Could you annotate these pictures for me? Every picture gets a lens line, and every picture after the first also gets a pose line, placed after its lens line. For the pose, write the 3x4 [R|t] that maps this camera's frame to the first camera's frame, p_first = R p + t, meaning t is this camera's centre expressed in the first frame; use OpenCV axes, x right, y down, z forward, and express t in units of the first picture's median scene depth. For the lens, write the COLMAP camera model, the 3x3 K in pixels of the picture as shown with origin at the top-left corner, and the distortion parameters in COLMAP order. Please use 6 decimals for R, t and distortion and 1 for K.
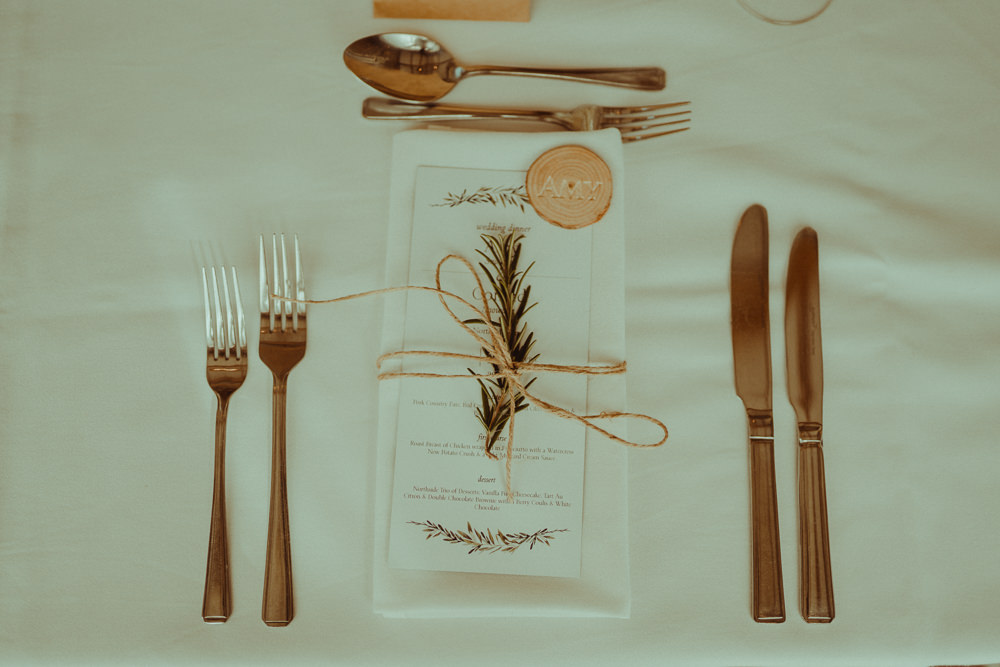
lens RADIAL K [[959.7, 0, 500.0], [0, 959.7, 333.5], [0, 0, 1]] dist [-0.033221, 0.018401]
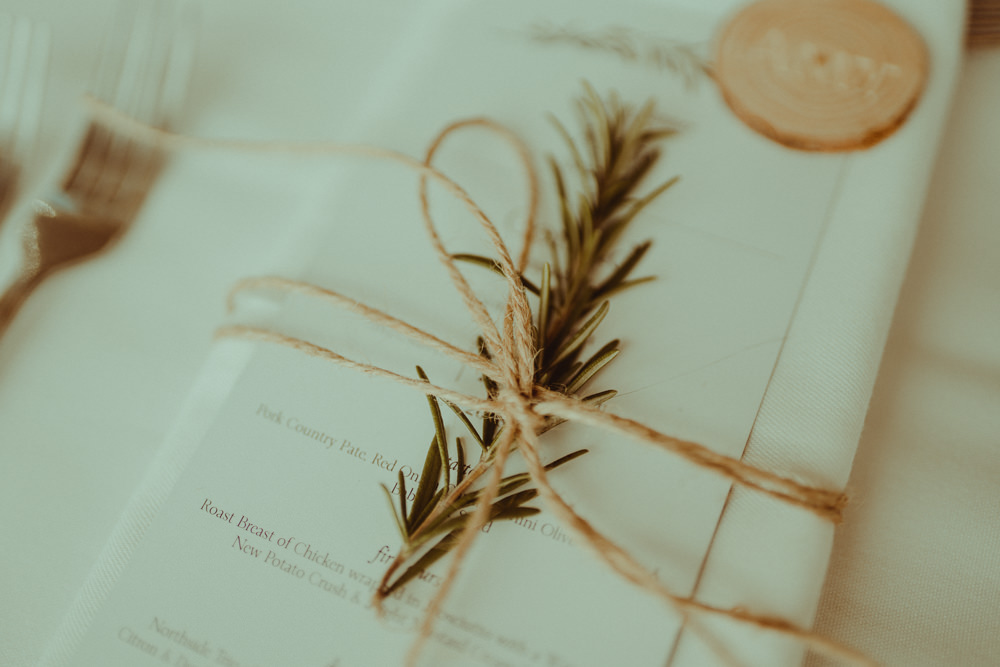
lens RADIAL K [[959.7, 0, 500.0], [0, 959.7, 333.5], [0, 0, 1]] dist [-0.033221, 0.018401]
pose [[0.924516, 0.276692, -0.262129, 0.089995], [-0.337867, 0.913246, -0.227657, 0.098578], [0.176397, 0.299038, 0.937796, 0.646739]]
